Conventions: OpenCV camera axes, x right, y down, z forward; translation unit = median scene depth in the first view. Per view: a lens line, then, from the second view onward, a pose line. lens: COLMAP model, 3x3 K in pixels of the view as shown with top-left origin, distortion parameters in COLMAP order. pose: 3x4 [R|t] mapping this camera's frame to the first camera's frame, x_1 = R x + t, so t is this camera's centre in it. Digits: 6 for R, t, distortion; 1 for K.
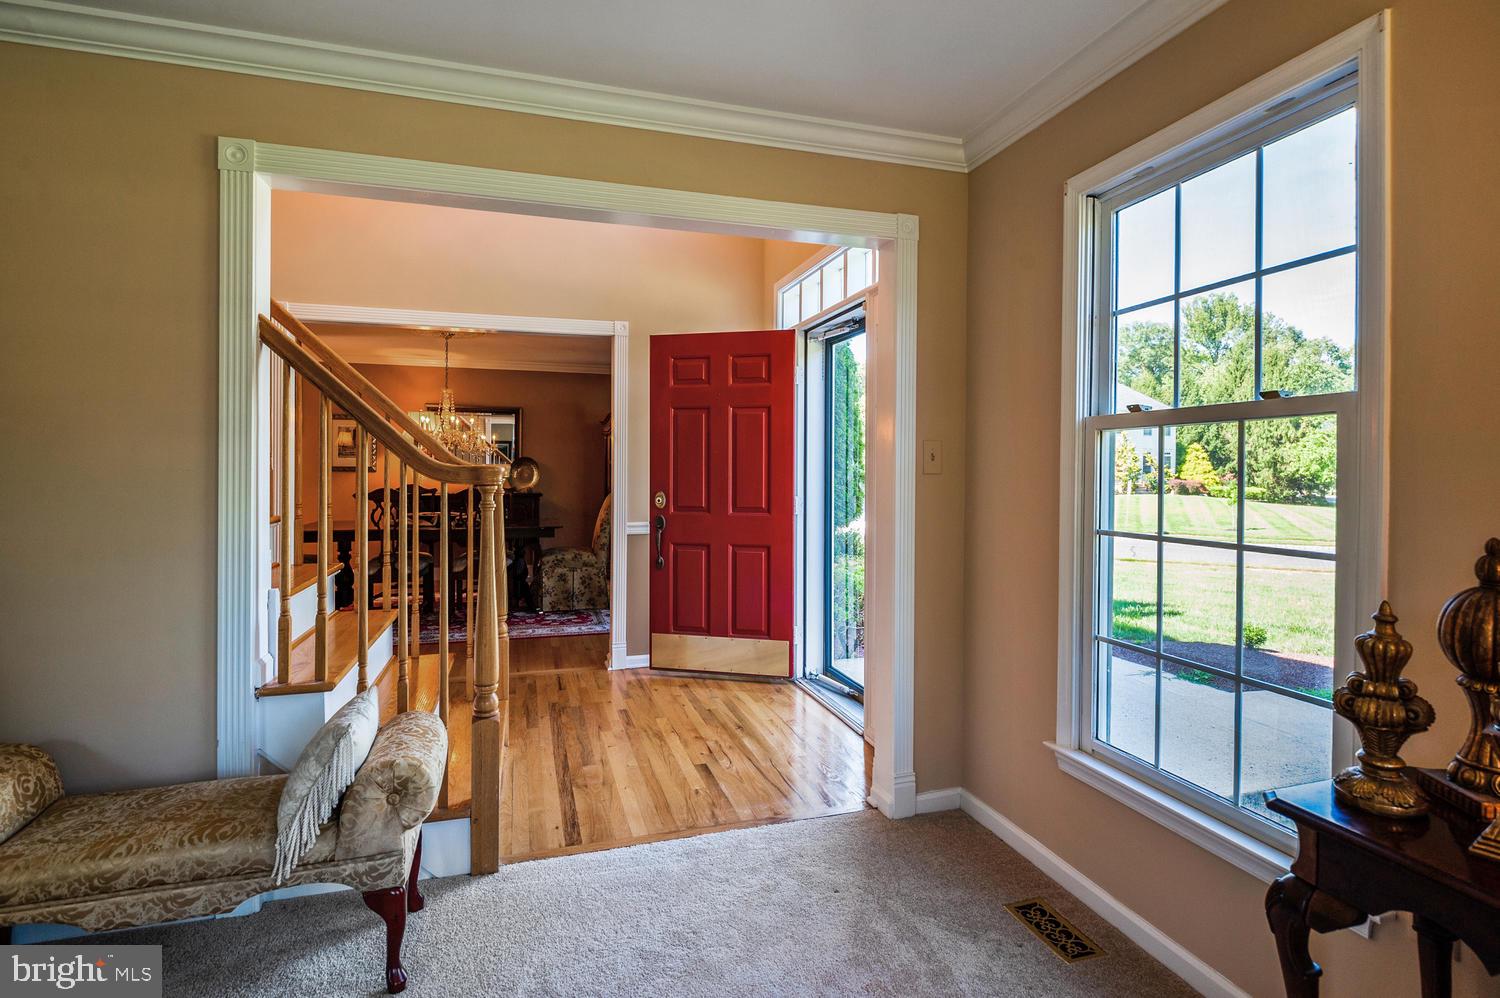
lens RADIAL K [[749.3, 0, 748.8], [0, 749.3, 492.4], [0, 0, 1]] dist [0.000752, -0.011334]
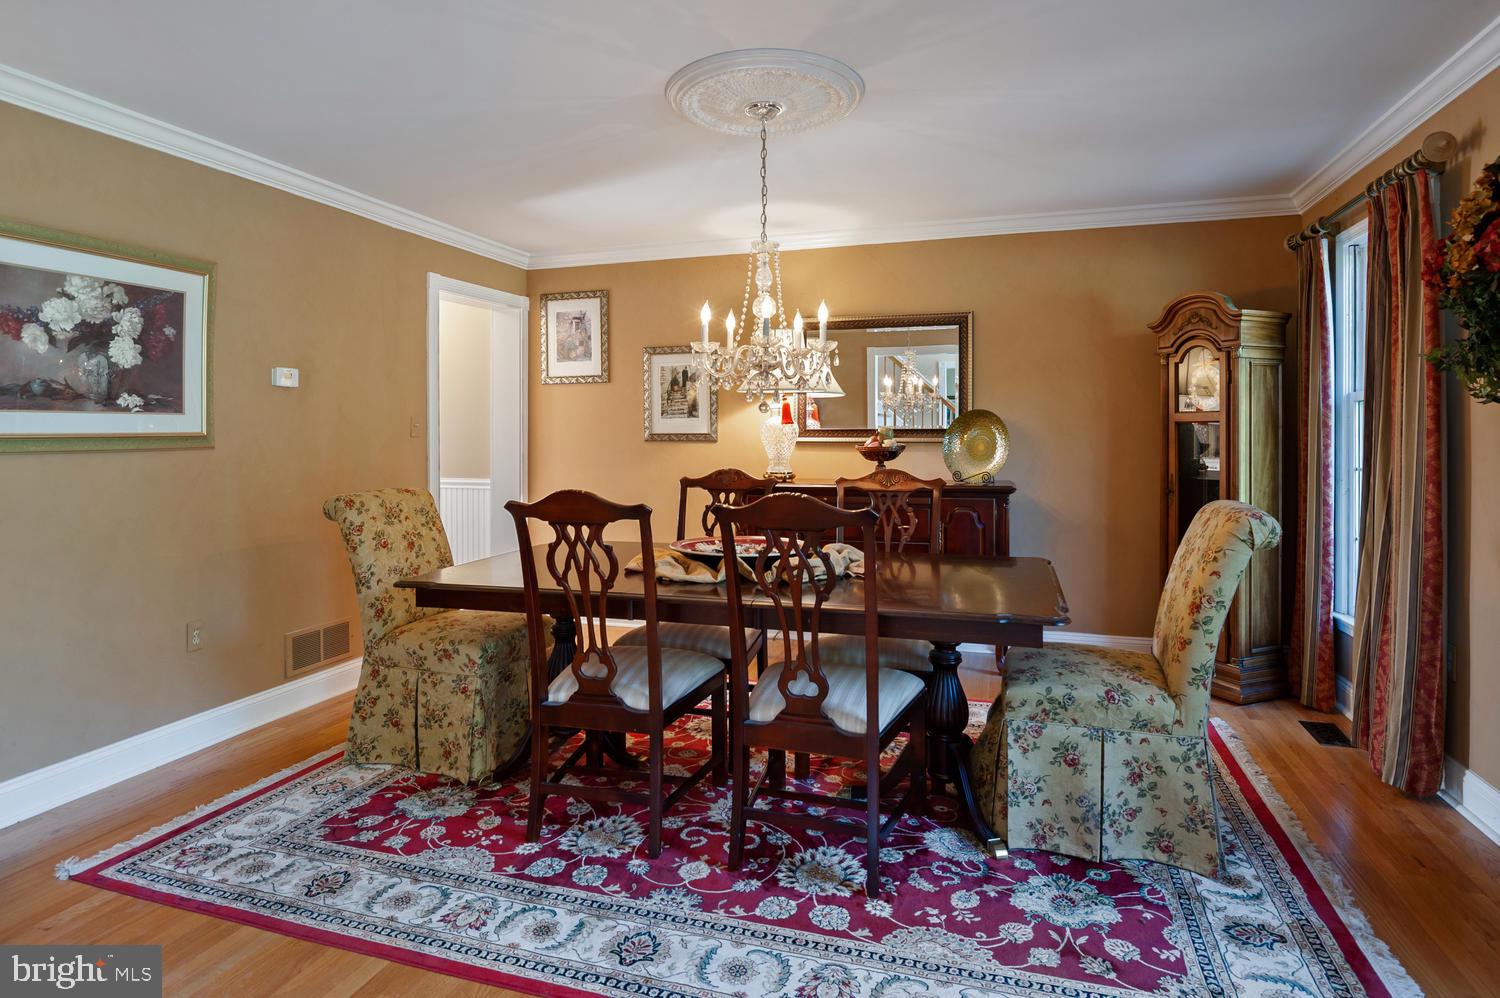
lens RADIAL K [[823.8, 0, 724.6], [0, 823.8, 436.8], [0, 0, 1]] dist [0.000394, 0.000804]
pose [[0.811712, -0.009787, -0.583976, -0.154364], [-0.007221, 0.999615, -0.026790, -0.017883], [0.584013, 0.025962, 0.811329, 0.598380]]
